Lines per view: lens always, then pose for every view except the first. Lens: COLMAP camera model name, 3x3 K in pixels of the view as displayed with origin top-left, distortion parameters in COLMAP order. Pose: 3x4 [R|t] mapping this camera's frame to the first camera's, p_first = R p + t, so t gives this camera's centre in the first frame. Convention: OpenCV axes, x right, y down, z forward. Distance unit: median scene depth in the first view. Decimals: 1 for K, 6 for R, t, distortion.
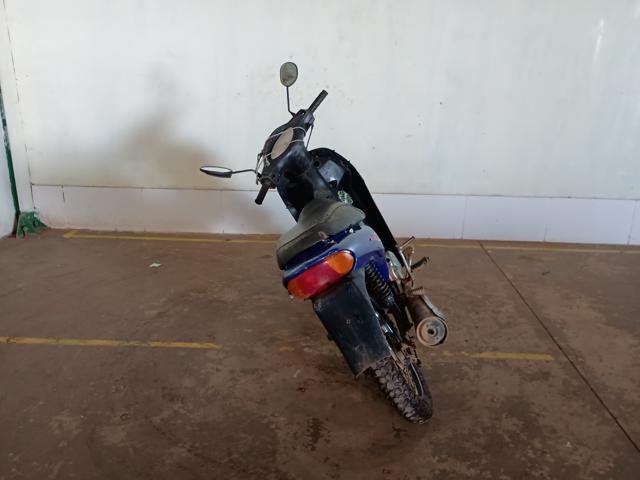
lens RADIAL K [[526.1, 0, 318.3], [0, 526.1, 220.8], [0, 0, 1]] dist [0.000273, -0.002864]
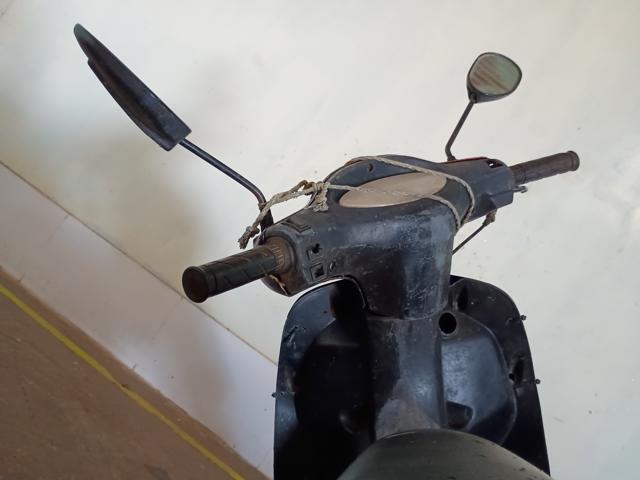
lens RADIAL K [[526.1, 0, 318.3], [0, 526.1, 220.8], [0, 0, 1]] dist [0.000273, -0.002864]
pose [[0.830865, 0.535608, -0.150957, -0.048987], [-0.551483, 0.756288, -0.351986, -0.008083], [-0.074360, 0.375703, 0.923752, 0.709144]]
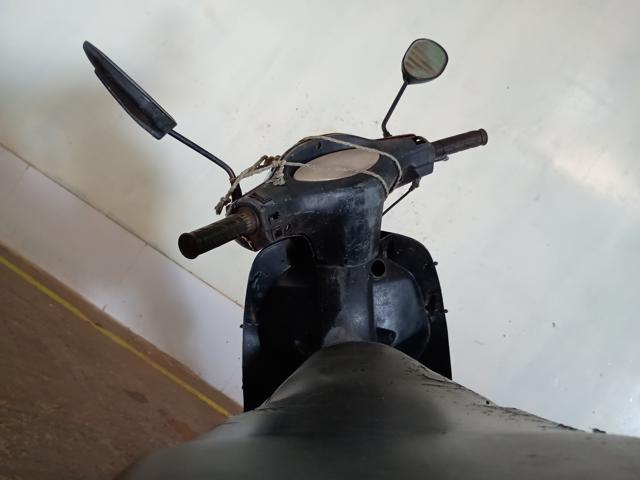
lens RADIAL K [[526.5, 0, 320.0], [0, 526.5, 240.0], [0, 0, 1]] dist [0.000509, 0.003028]
pose [[0.838339, 0.545106, 0.006864, -0.051316], [-0.520761, 0.804495, -0.285649, 0.004964], [-0.161231, 0.235896, 0.958310, 0.636924]]
